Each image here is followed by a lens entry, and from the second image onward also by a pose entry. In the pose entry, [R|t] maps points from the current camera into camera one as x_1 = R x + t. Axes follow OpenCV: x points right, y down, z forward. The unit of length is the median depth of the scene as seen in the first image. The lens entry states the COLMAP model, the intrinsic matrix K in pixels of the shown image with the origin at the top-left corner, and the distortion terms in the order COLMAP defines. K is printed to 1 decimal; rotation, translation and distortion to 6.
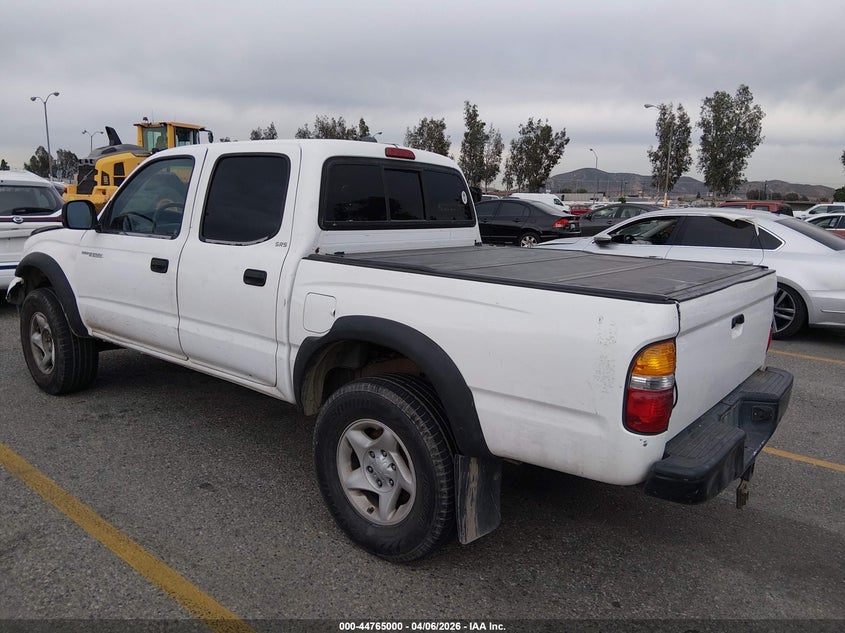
lens RADIAL K [[669.7, 0, 422.5], [0, 669.7, 316.5], [0, 0, 1]] dist [-0.031226, -0.004238]
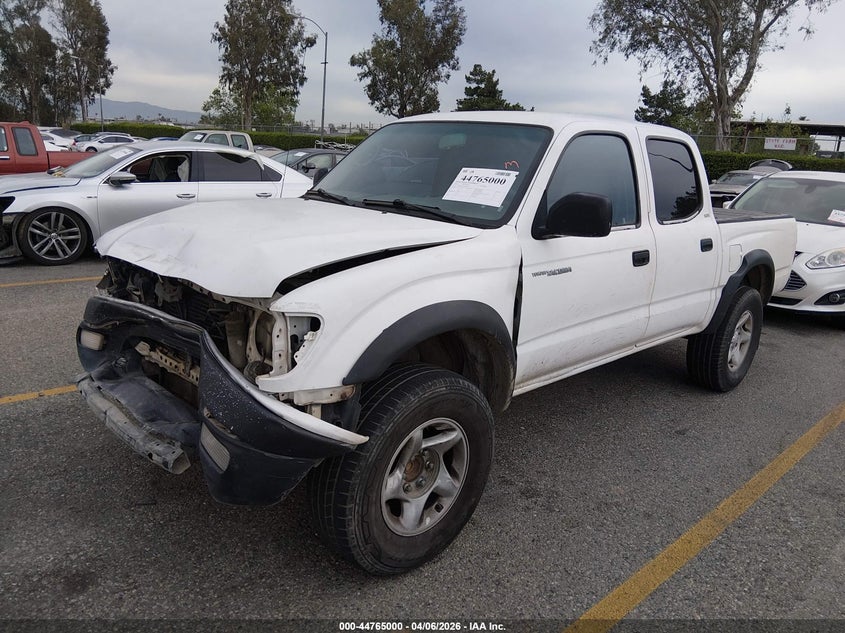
lens RADIAL K [[669.7, 0, 422.5], [0, 669.7, 316.5], [0, 0, 1]] dist [-0.031226, -0.004238]
pose [[0.065407, -0.247238, 0.966745, -1.158225], [0.095739, 0.965905, 0.240546, -0.217695], [-0.993255, 0.076822, 0.086847, 1.070727]]
